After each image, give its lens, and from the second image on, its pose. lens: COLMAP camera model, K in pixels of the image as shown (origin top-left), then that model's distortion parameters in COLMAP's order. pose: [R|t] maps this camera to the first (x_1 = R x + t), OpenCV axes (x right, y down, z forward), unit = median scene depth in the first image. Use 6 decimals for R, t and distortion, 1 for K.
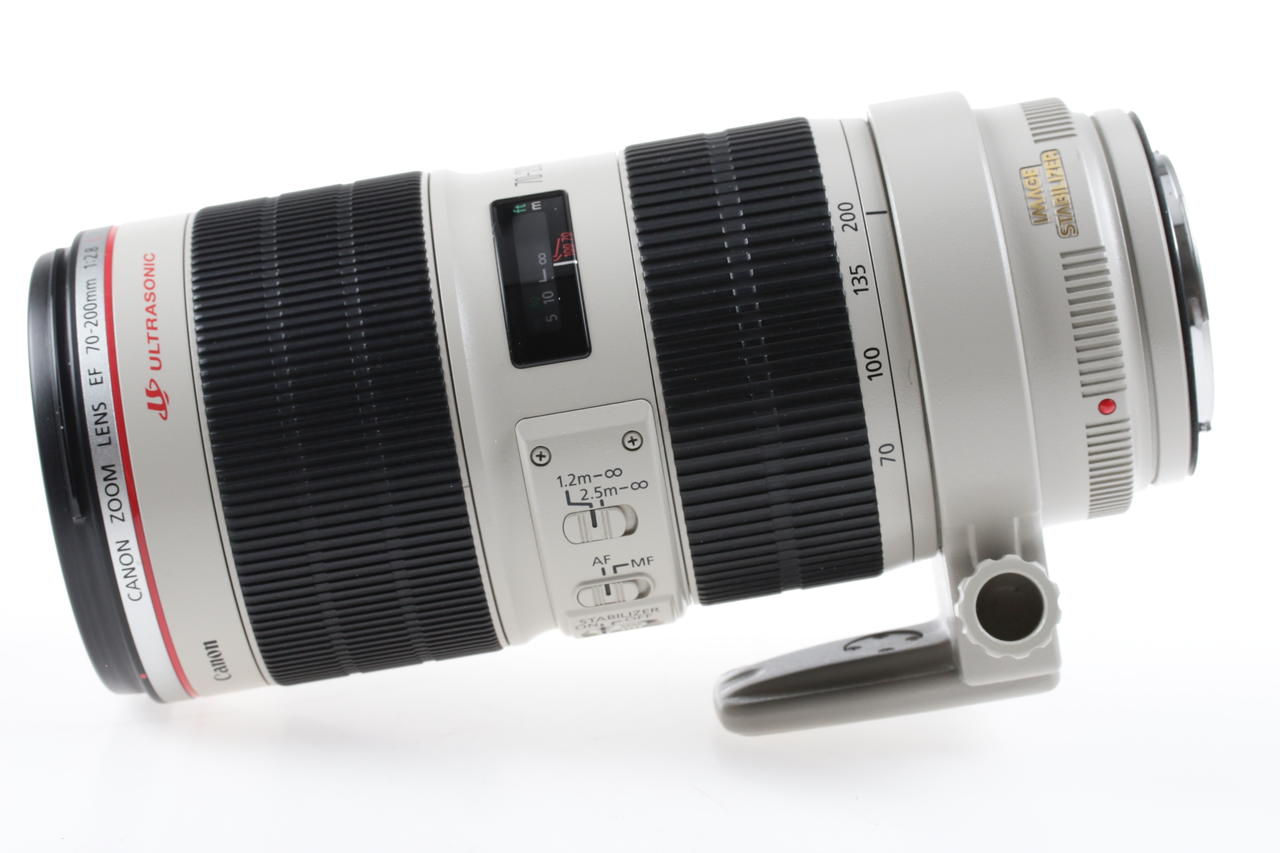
lens RADIAL K [[3591.8, 0, 639.8], [0, 3591.8, 425.9], [0, 0, 1]] dist [-0.154400, 0.000000]
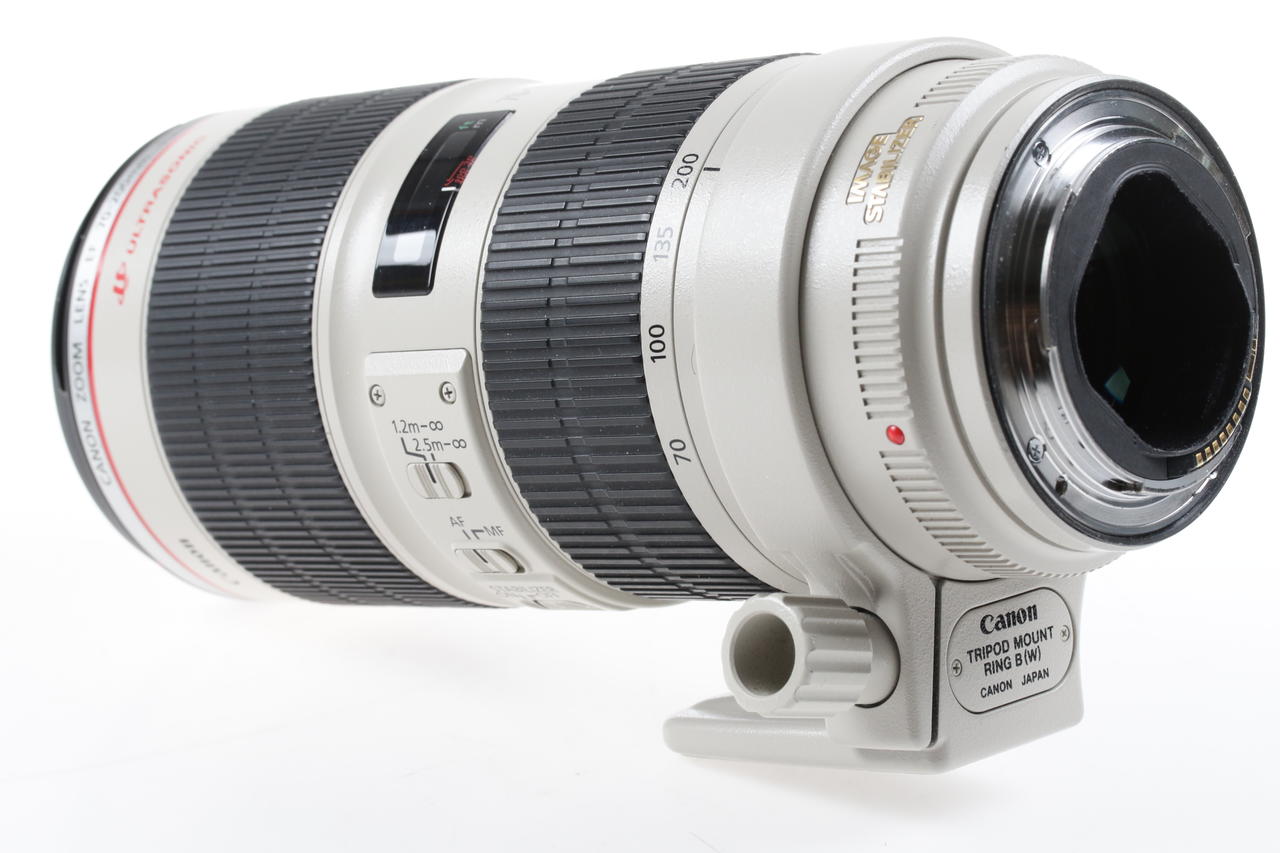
lens RADIAL K [[3591.8, 0, 639.9], [0, 3591.8, 426.7], [0, 0, 1]] dist [-0.154400, 0.000000]
pose [[0.766309, 0.148384, -0.625102, 0.594450], [-0.128587, 0.988700, 0.077059, -0.062585], [0.629472, 0.021329, 0.776730, 0.332023]]
